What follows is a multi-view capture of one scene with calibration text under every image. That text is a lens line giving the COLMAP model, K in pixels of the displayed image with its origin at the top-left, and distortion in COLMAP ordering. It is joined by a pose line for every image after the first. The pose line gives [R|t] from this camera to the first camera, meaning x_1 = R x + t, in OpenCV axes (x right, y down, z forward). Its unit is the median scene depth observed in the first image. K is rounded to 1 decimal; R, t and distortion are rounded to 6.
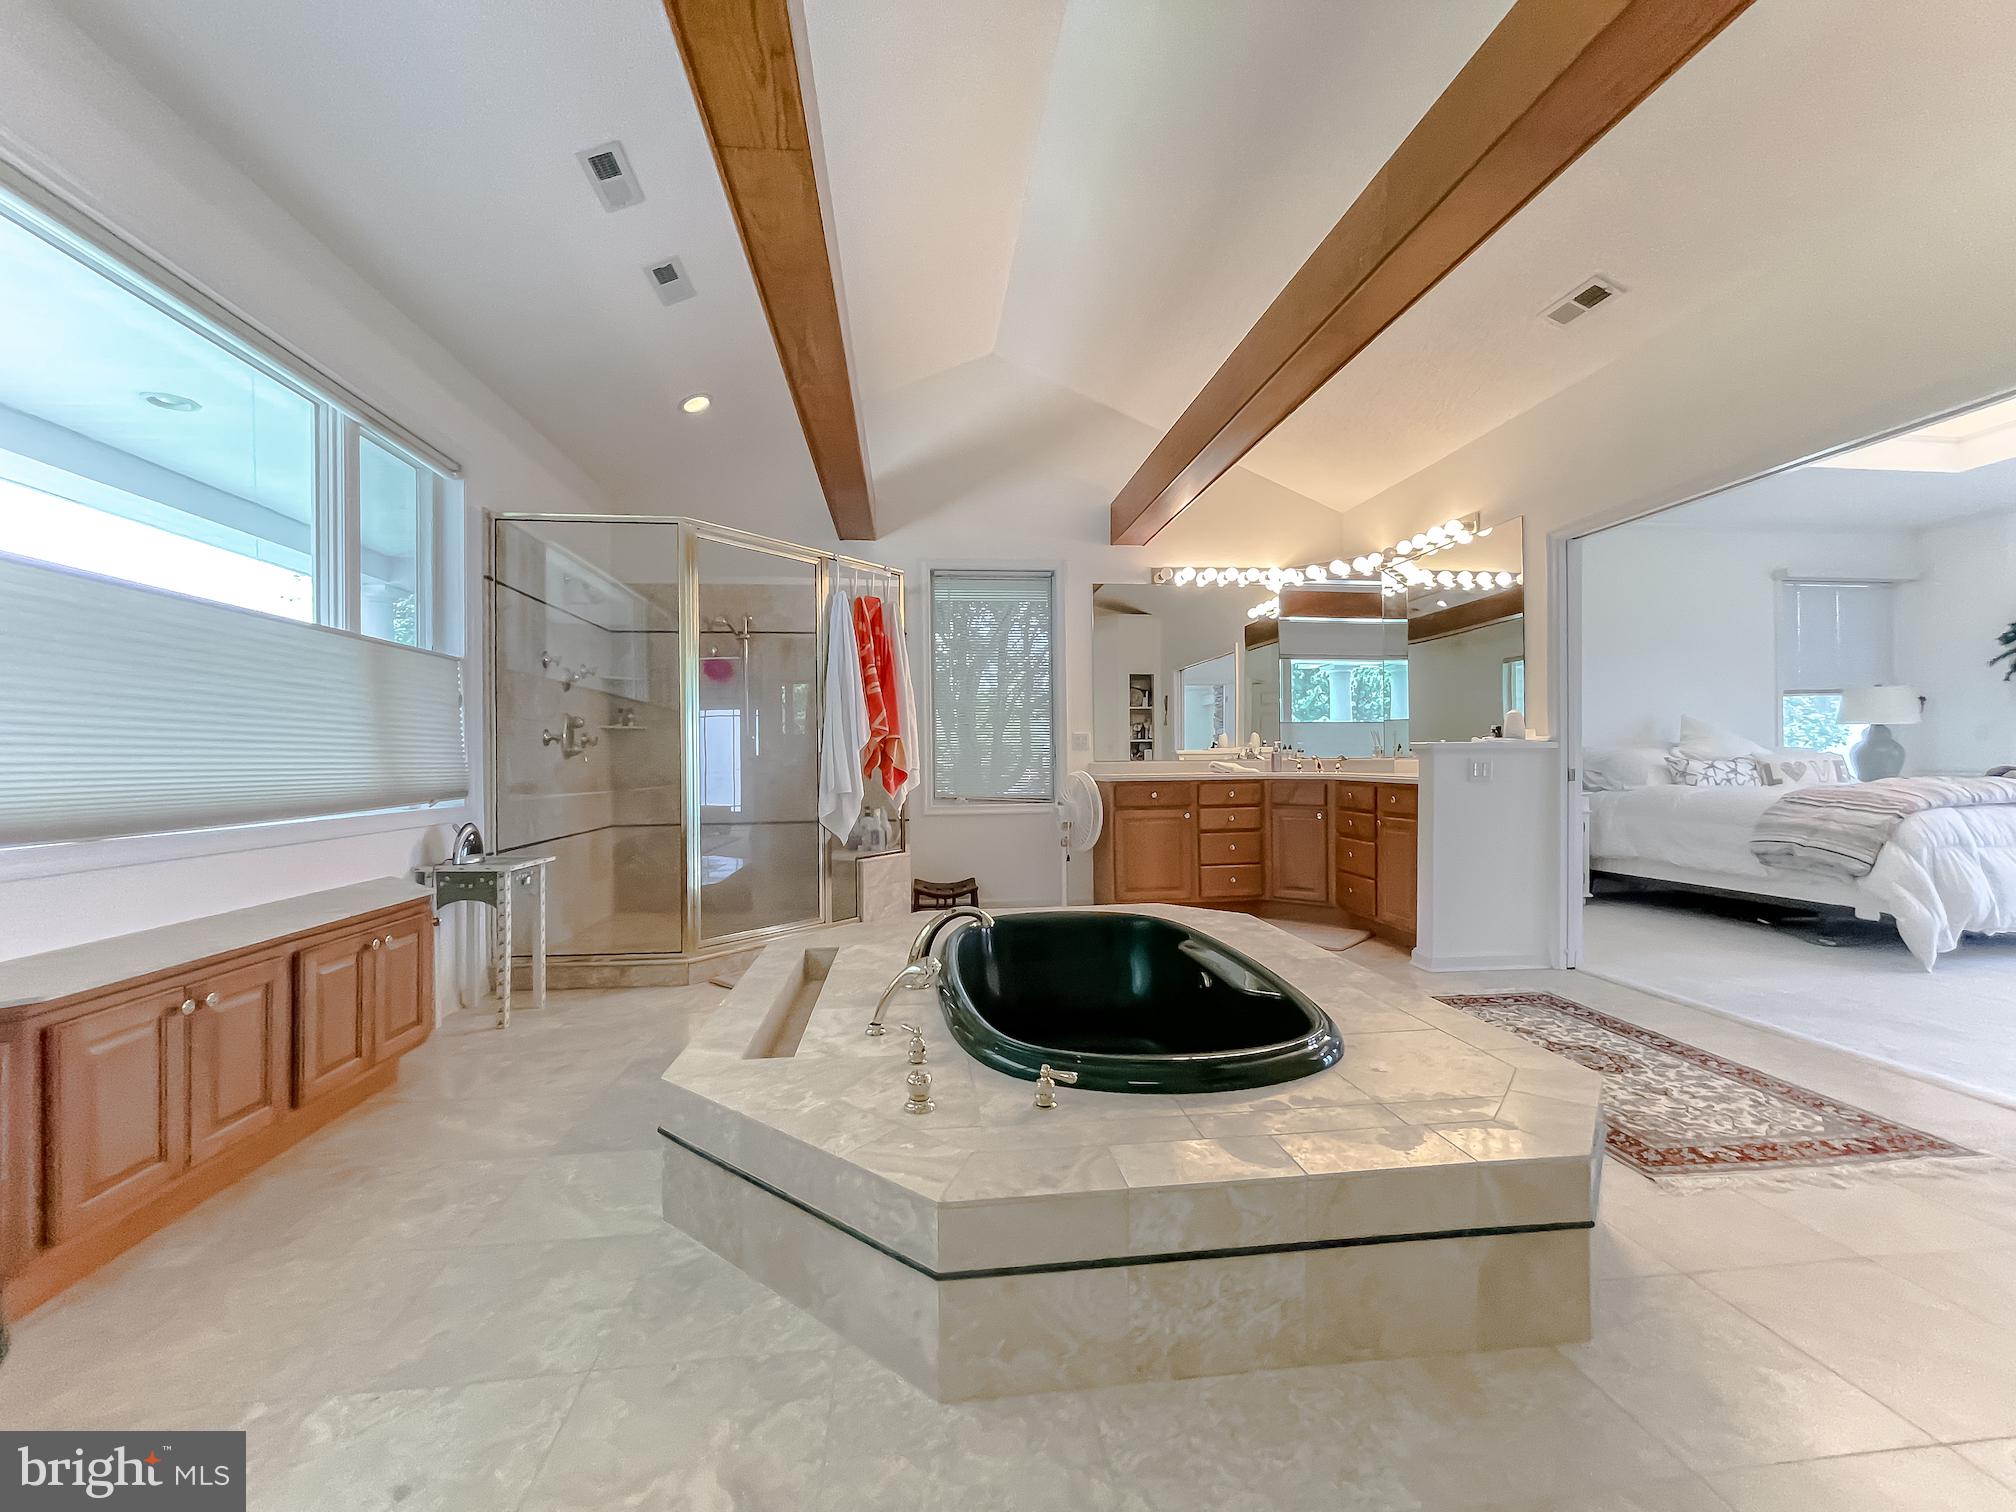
lens RADIAL K [[822.4, 0, 996.2], [0, 822.4, 759.6], [0, 0, 1]] dist [0.000756, 0.000281]
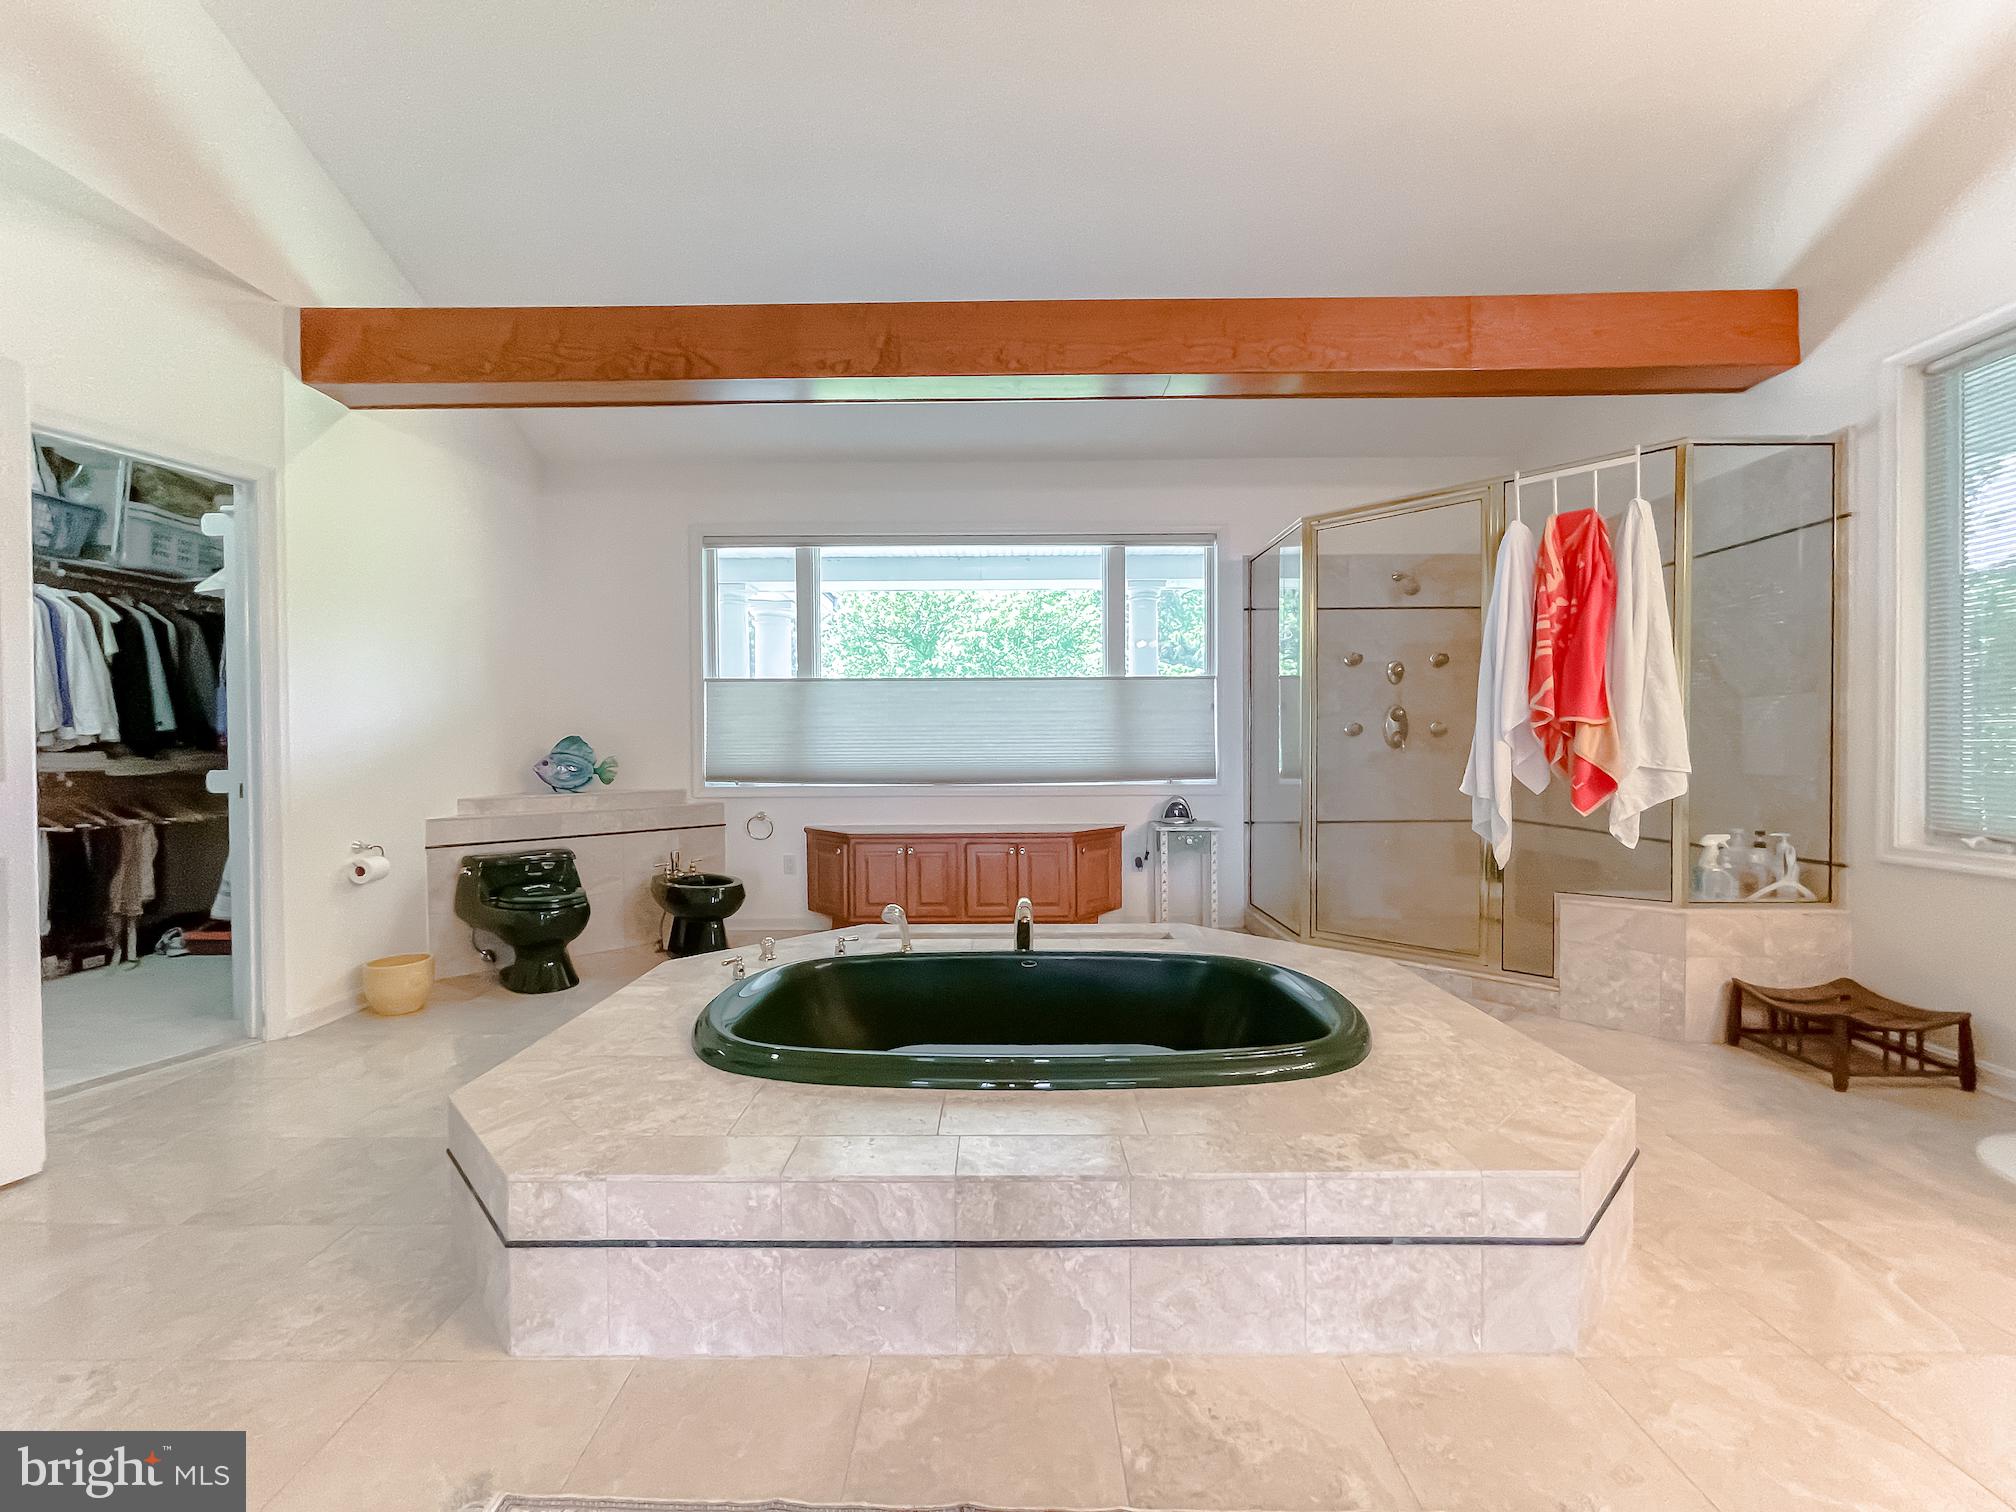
lens RADIAL K [[822.4, 0, 996.2], [0, 822.4, 759.6], [0, 0, 1]] dist [0.000756, 0.000281]
pose [[-0.131508, 0.021092, -0.991091, 0.596885], [0.001244, 0.999776, 0.021112, -0.010071], [0.991314, 0.001543, -0.131505, 0.626916]]
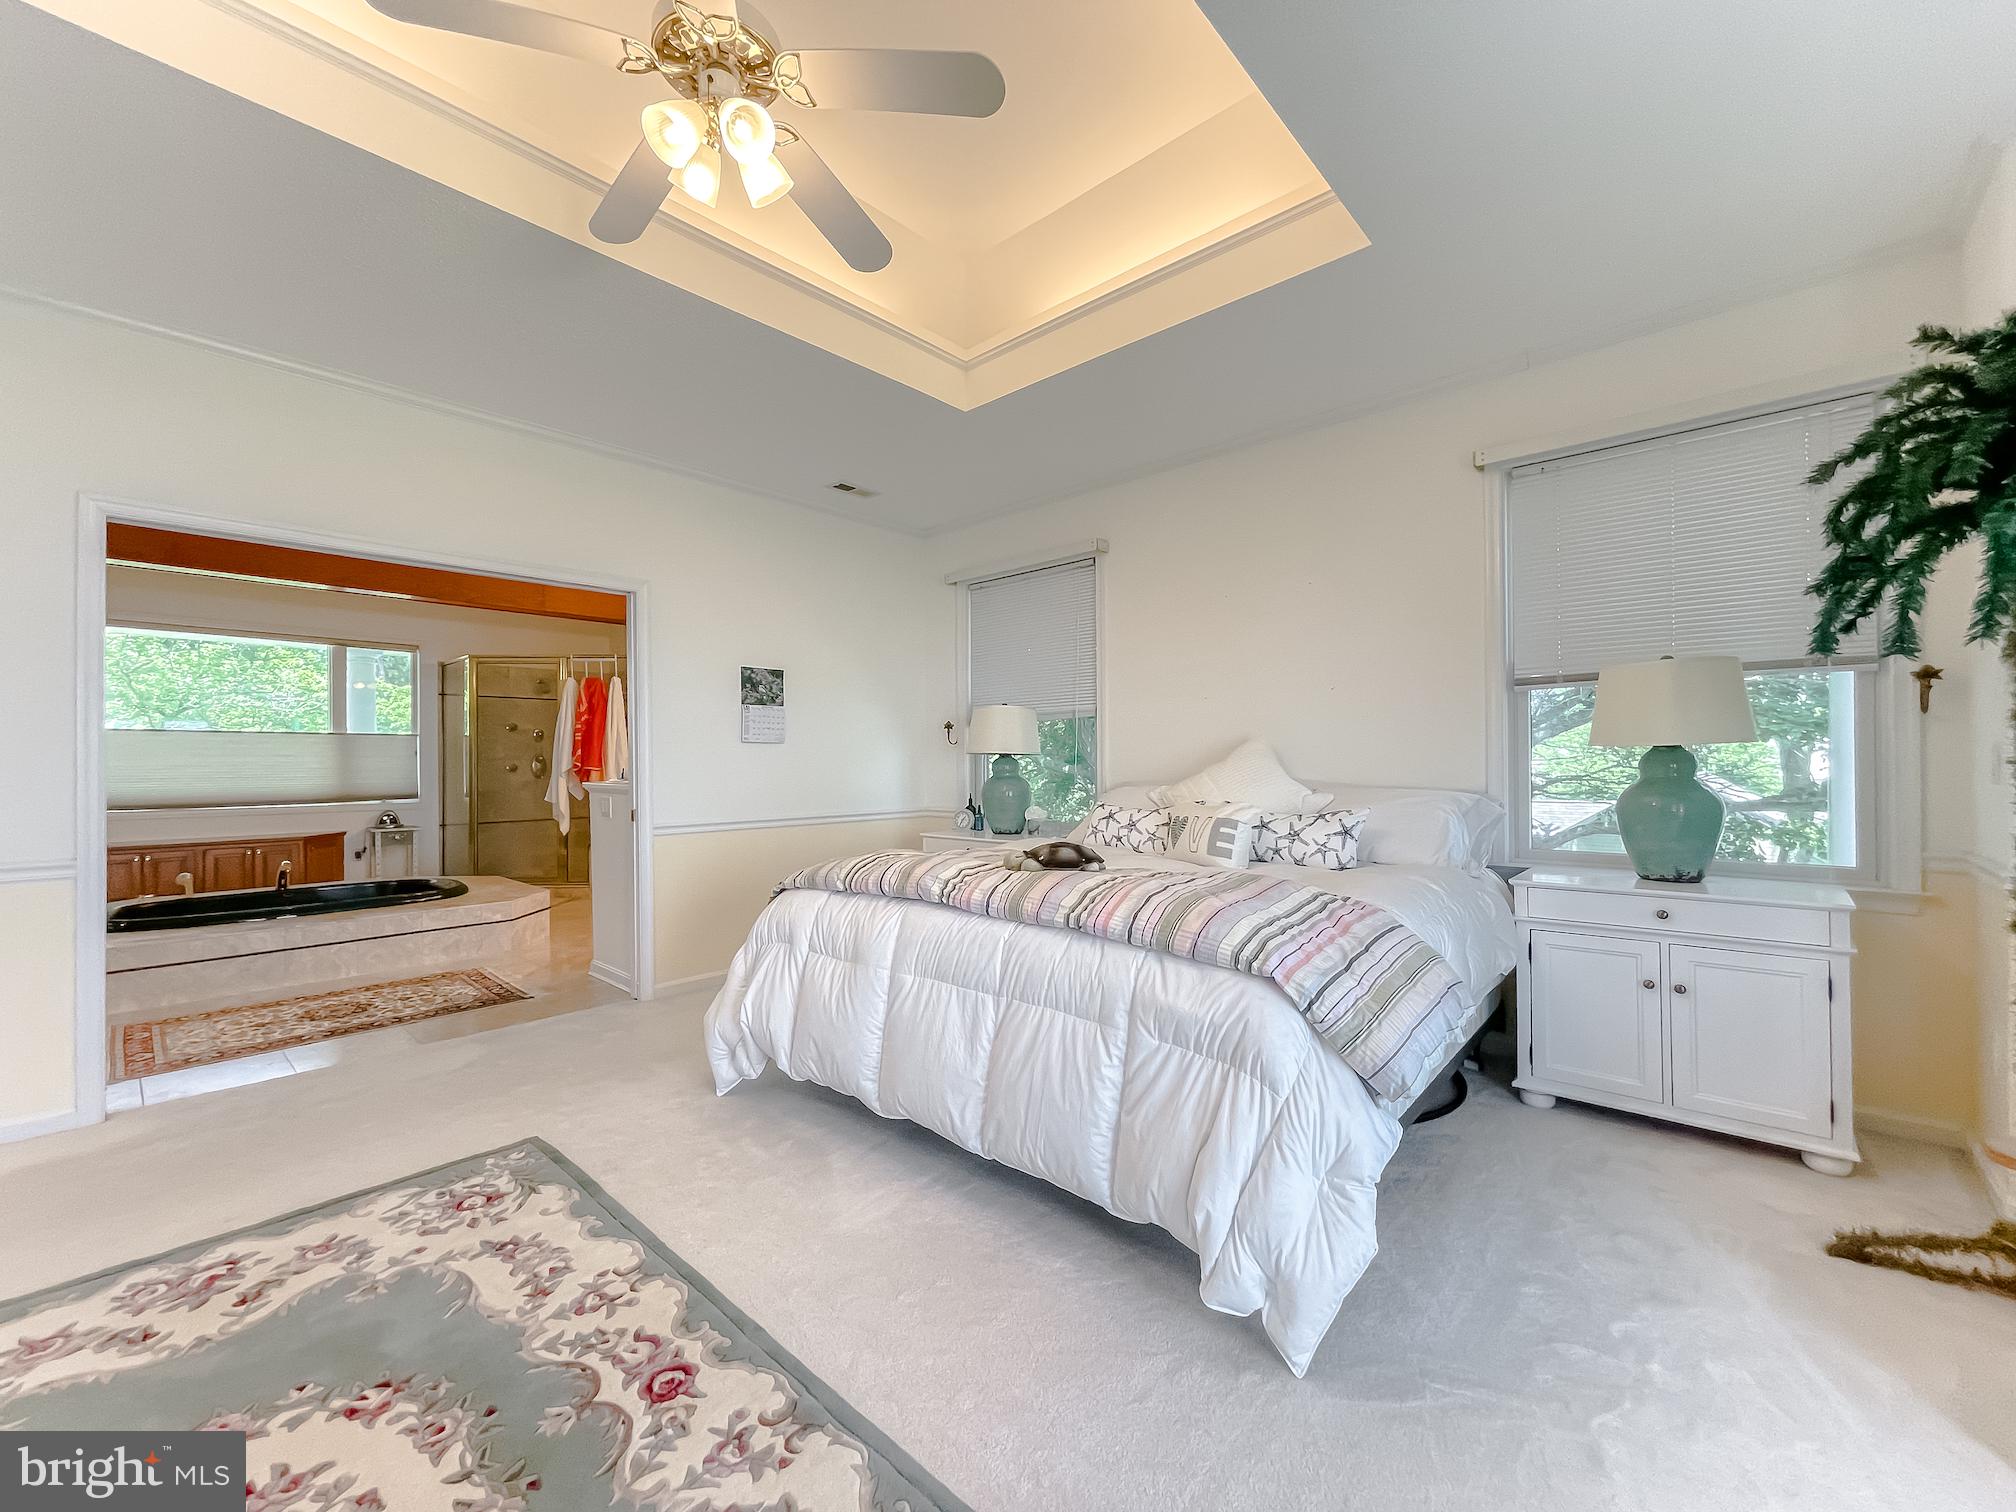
lens RADIAL K [[822.4, 0, 996.2], [0, 822.4, 759.6], [0, 0, 1]] dist [0.000756, 0.000281]
pose [[0.646165, -0.002451, -0.763194, 1.578008], [-0.001368, 0.999990, -0.004369, -0.037293], [0.763196, 0.003867, 0.646155, 0.581133]]
